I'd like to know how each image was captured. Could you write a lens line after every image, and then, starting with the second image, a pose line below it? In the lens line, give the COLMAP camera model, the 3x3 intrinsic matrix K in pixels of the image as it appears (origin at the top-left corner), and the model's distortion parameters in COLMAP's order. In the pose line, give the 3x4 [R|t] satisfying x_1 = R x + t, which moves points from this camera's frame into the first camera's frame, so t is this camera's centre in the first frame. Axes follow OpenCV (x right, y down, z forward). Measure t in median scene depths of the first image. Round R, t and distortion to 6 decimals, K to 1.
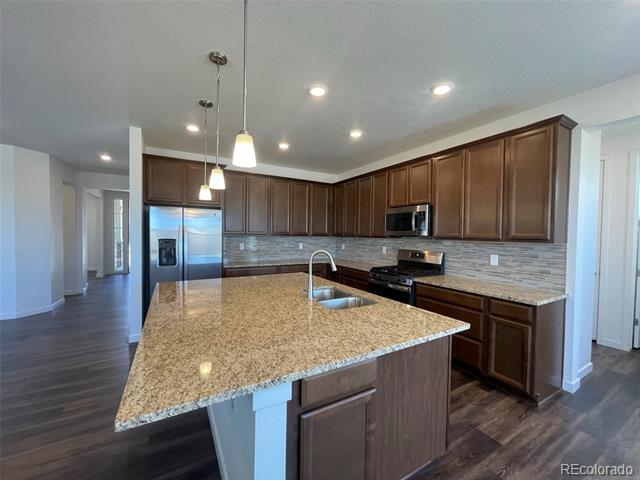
lens RADIAL K [[256.5, 0, 315.9], [0, 256.5, 239.7], [0, 0, 1]] dist [-0.000708, -0.000001]
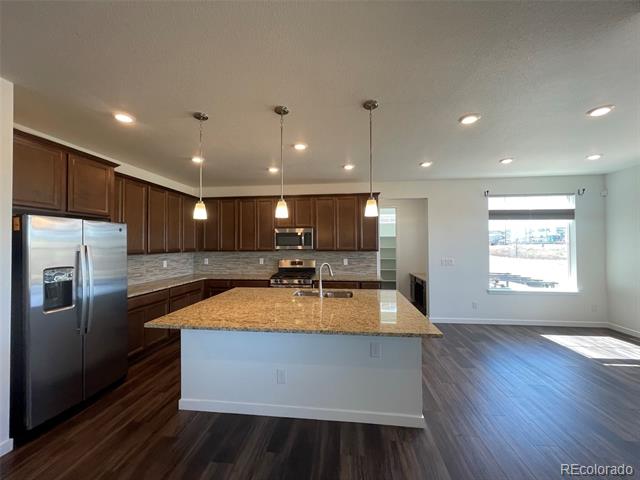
lens RADIAL K [[256.5, 0, 315.1], [0, 256.5, 240.1], [0, 0, 1]] dist [-0.000708, -0.000001]
pose [[0.596262, -0.004845, 0.802775, -0.693156], [0.032612, 0.999303, -0.018192, -0.037039], [-0.802127, 0.037027, 0.596004, 0.095175]]
